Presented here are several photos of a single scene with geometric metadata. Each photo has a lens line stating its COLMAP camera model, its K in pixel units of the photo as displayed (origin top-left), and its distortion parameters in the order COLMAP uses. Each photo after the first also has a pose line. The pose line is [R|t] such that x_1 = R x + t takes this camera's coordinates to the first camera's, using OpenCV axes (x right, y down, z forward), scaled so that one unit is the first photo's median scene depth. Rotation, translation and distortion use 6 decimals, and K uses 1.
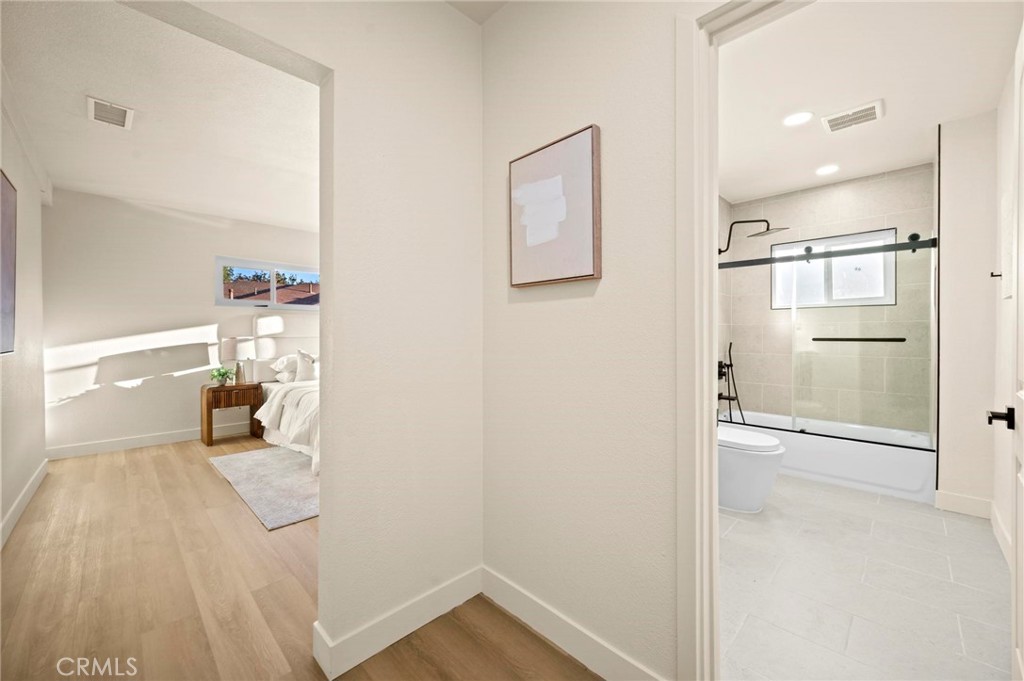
lens RADIAL K [[406.1, 0, 513.4], [0, 406.1, 336.9], [0, 0, 1]] dist [0.001173, -0.000371]
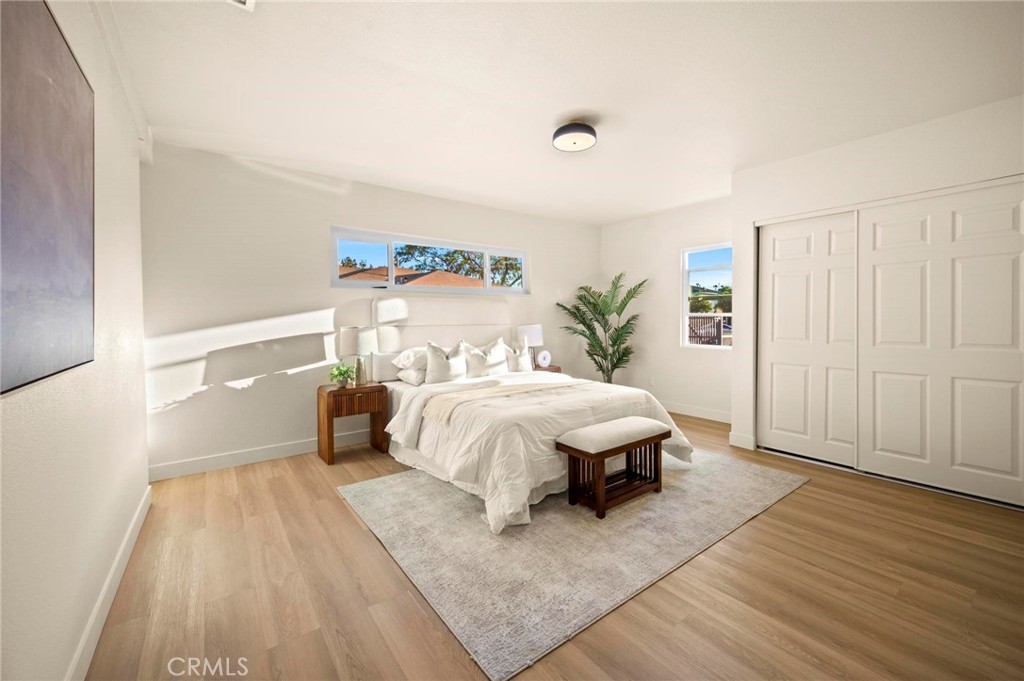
lens RADIAL K [[406.1, 0, 508.5], [0, 406.1, 323.8], [0, 0, 1]] dist [0.001173, -0.000371]
pose [[0.990021, -0.001320, -0.140916, -0.288734], [0.002675, 0.999952, 0.009424, -0.010858], [0.140897, -0.009707, 0.989977, 0.265078]]
